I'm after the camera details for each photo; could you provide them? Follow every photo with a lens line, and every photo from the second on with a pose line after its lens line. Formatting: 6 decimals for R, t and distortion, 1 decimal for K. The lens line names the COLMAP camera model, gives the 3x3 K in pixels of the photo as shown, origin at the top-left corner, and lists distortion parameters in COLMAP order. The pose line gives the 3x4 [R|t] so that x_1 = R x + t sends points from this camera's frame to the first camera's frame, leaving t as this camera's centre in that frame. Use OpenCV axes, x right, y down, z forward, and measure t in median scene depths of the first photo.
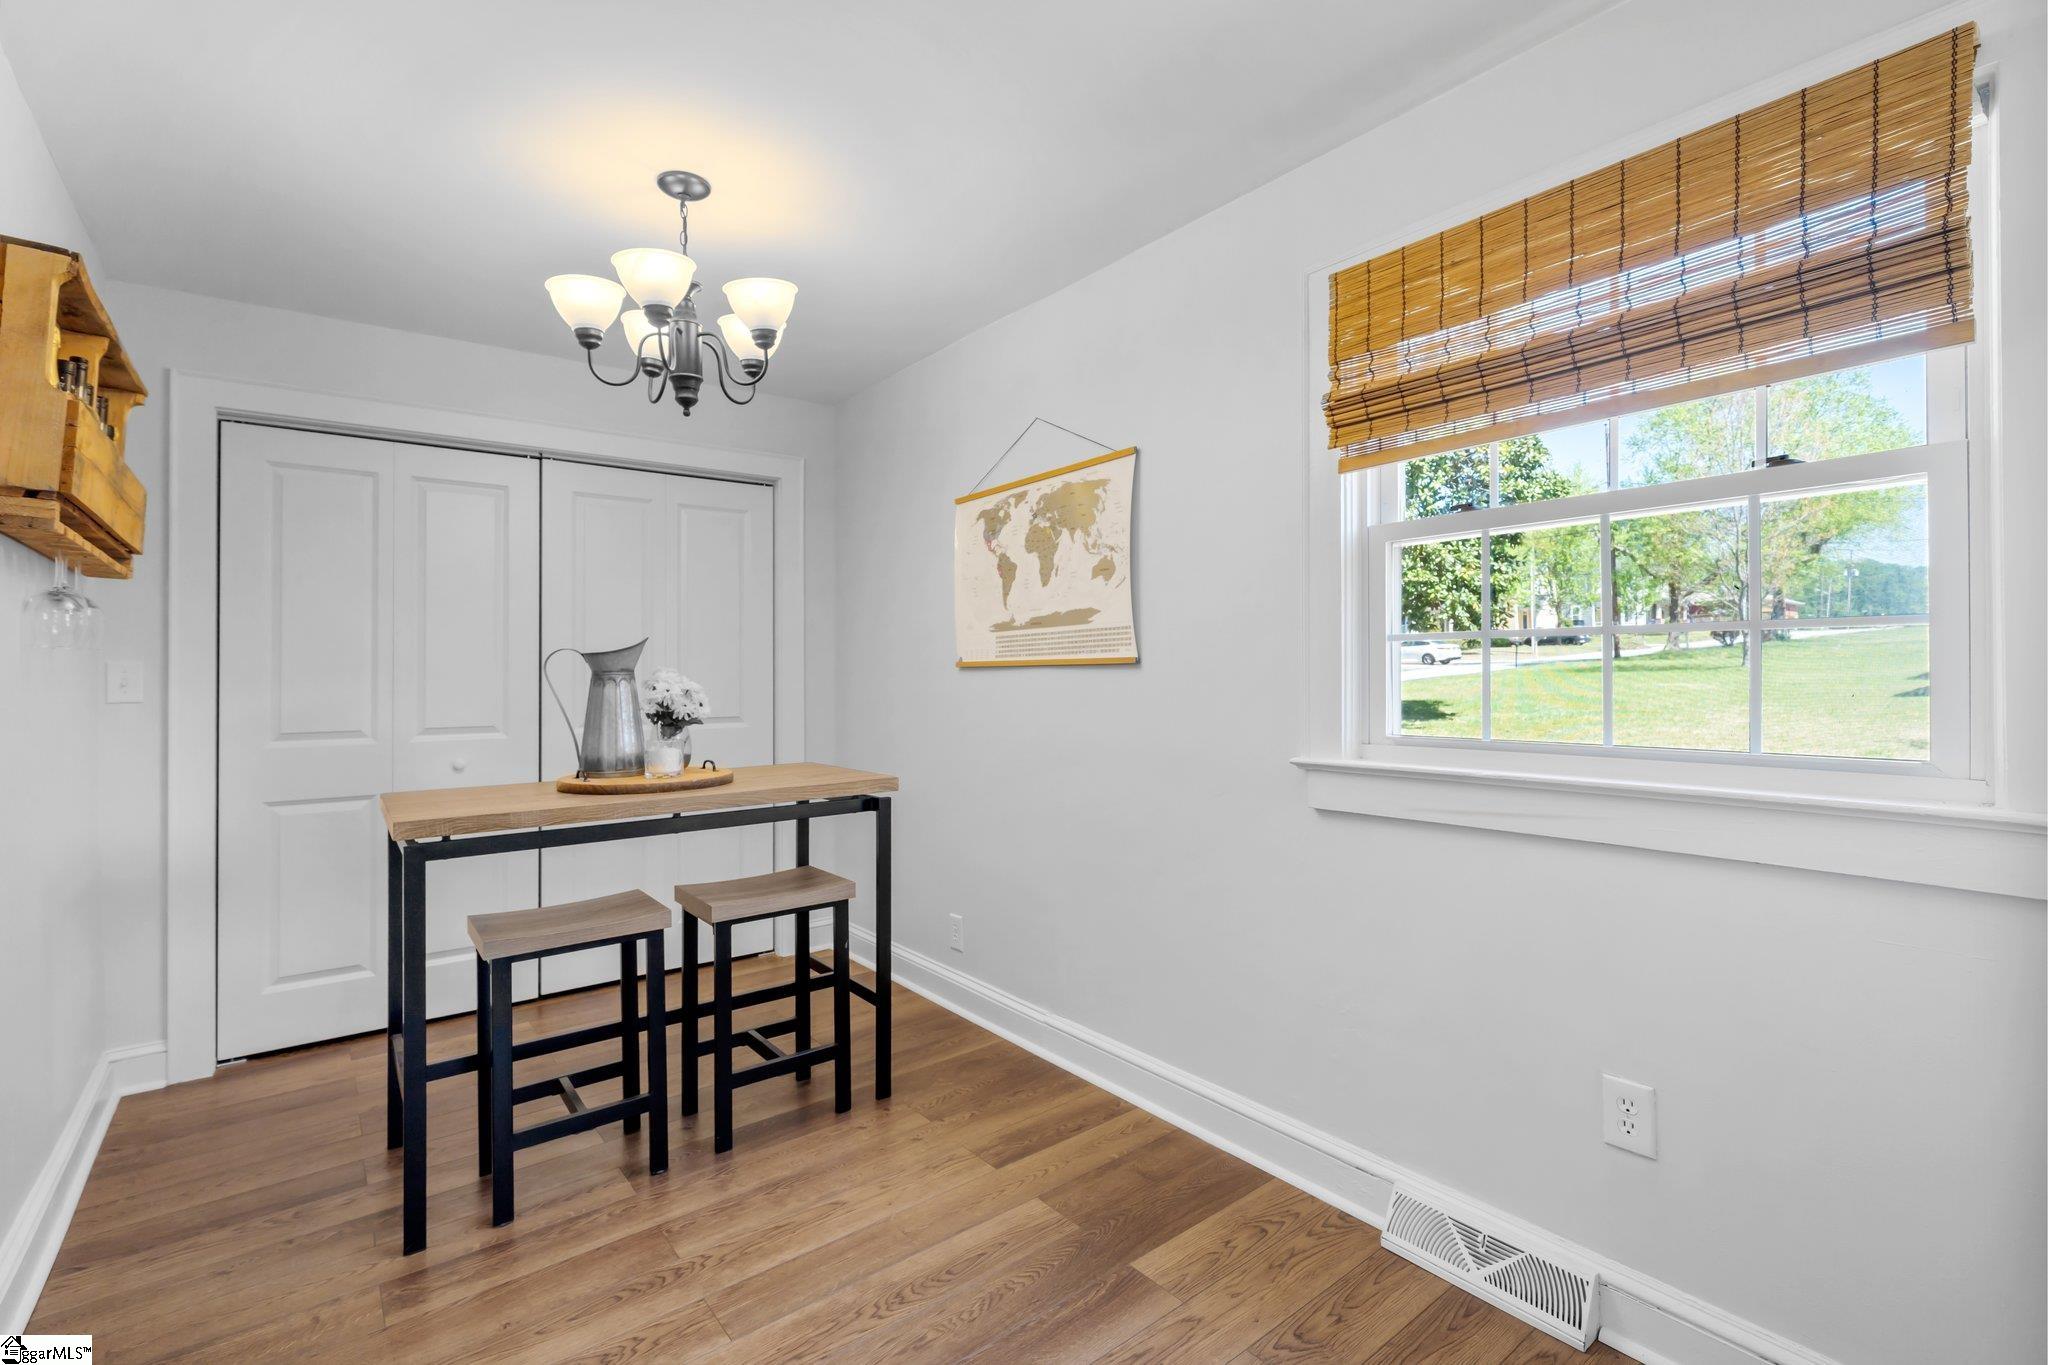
lens RADIAL K [[897.5, 0, 964.5], [0, 897.5, 648.8], [0, 0, 1]] dist [-0.000657, 0.001195]
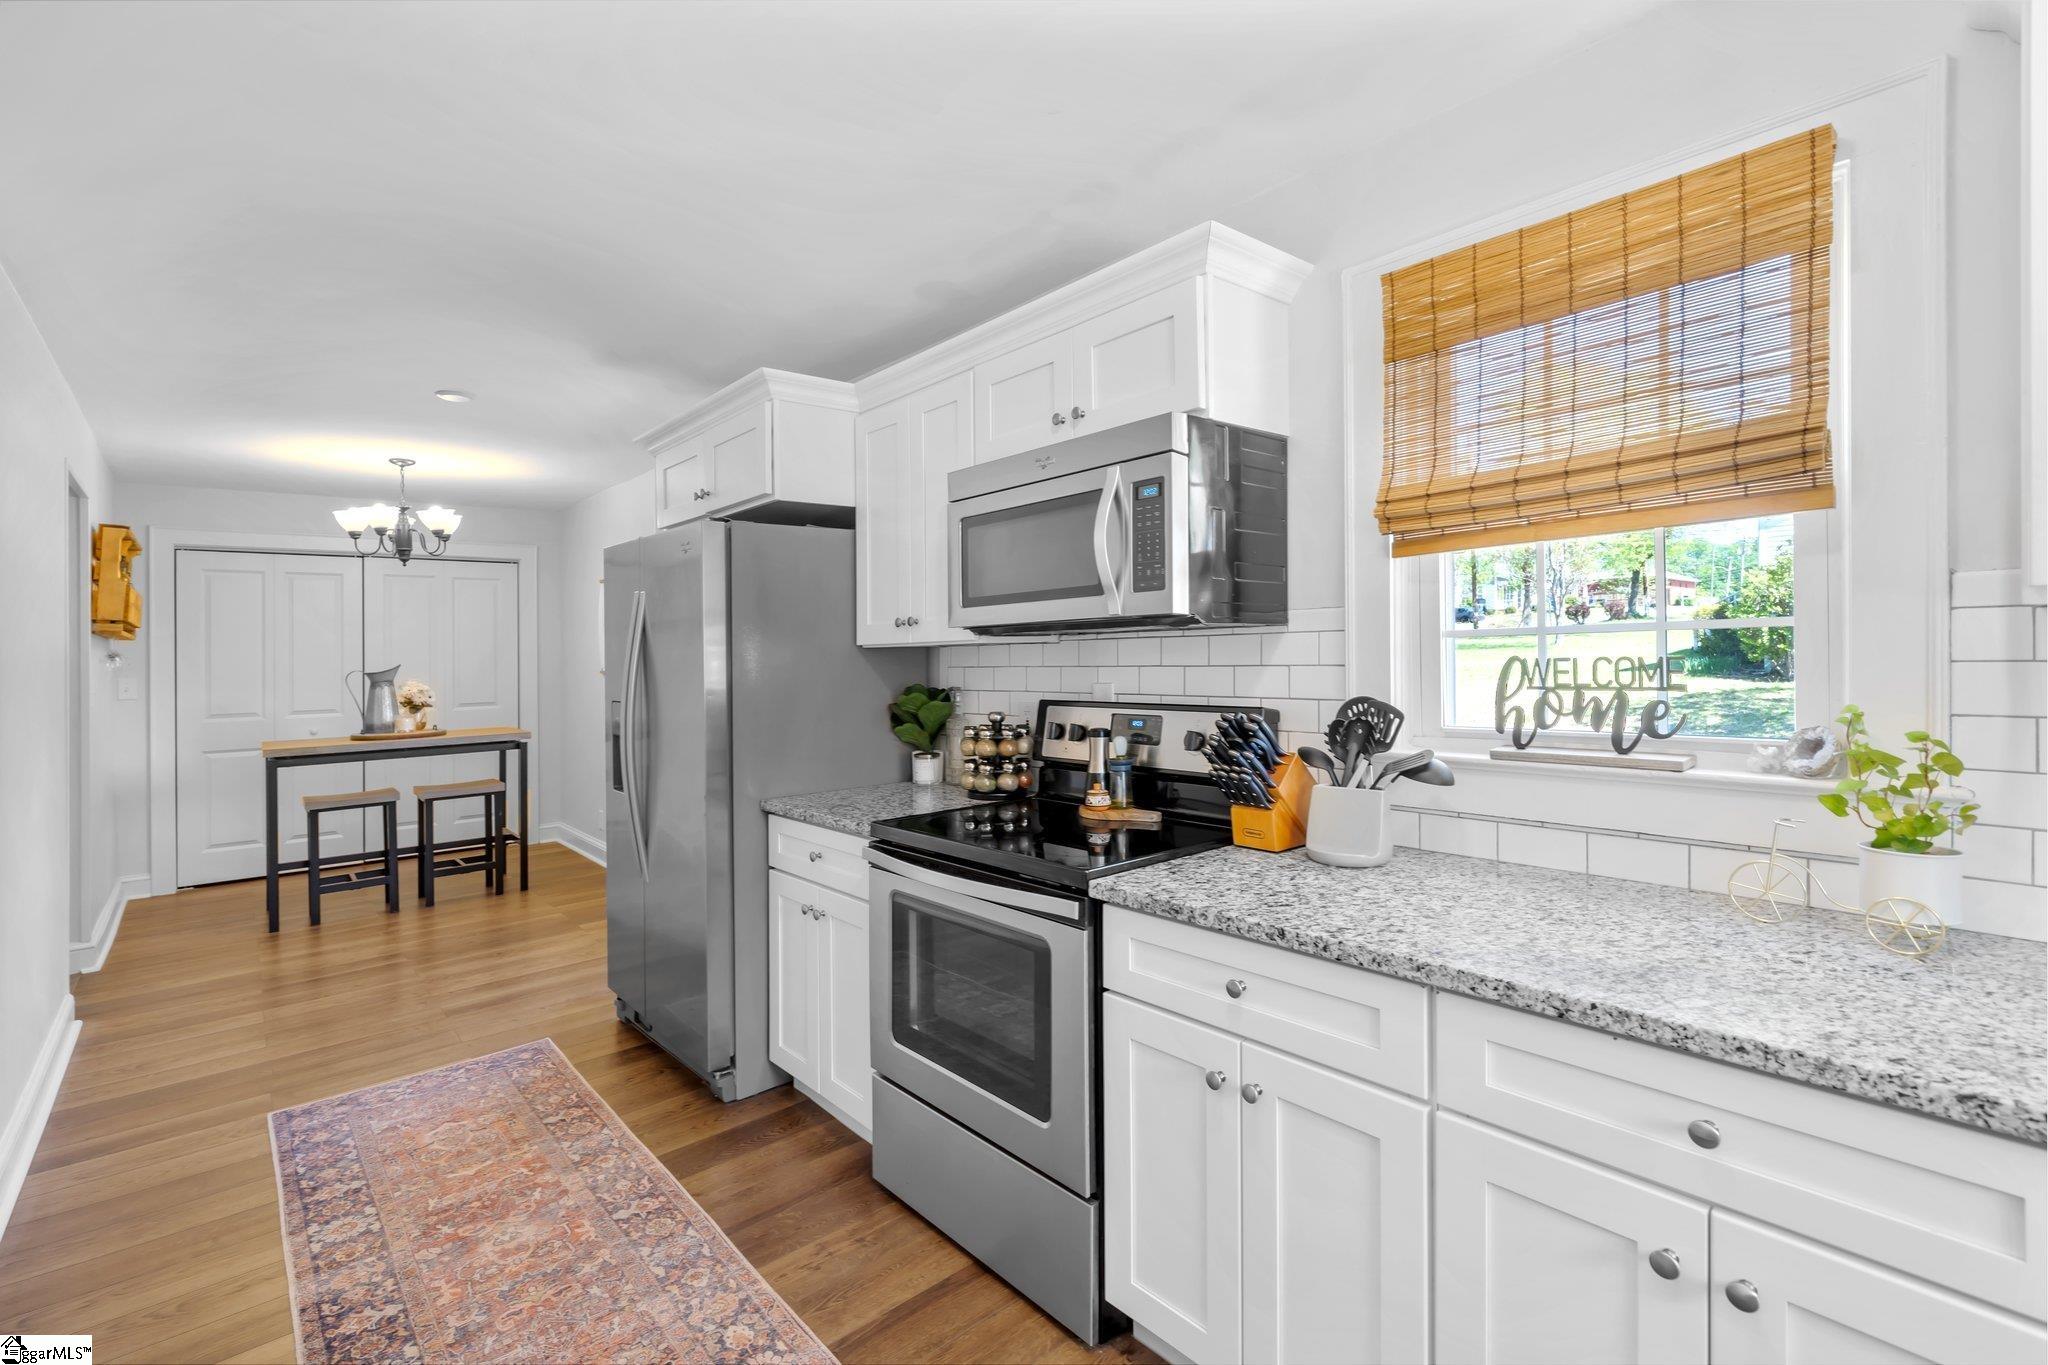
lens RADIAL K [[897.5, 0, 963.6], [0, 897.5, 630.8], [0, 0, 1]] dist [-0.000657, 0.001195]
pose [[0.998523, -0.007313, 0.053840, 0.803649], [0.007166, 0.999970, 0.002925, -0.084708], [-0.053860, -0.002534, 0.998545, -1.083796]]
